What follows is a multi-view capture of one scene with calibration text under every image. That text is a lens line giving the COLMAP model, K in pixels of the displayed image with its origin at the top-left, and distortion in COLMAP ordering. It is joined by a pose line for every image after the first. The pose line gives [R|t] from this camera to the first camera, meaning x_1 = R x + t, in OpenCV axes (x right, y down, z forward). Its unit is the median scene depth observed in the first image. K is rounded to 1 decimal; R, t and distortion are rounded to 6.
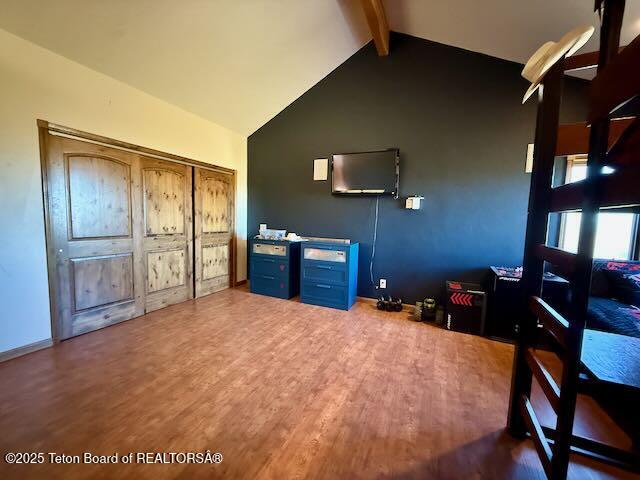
lens RADIAL K [[256.9, 0, 319.0], [0, 256.9, 239.6], [0, 0, 1]] dist [0.000057, 0.000375]
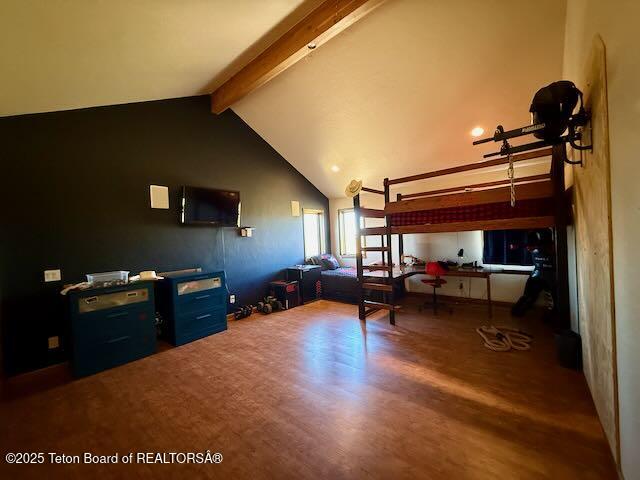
lens RADIAL K [[256.9, 0, 319.0], [0, 256.9, 239.6], [0, 0, 1]] dist [0.000057, 0.000375]
pose [[0.256058, -0.049632, 0.965386, -0.877484], [0.137659, 0.990375, 0.014405, -0.071622], [-0.956809, 0.129206, 0.260426, 0.297621]]
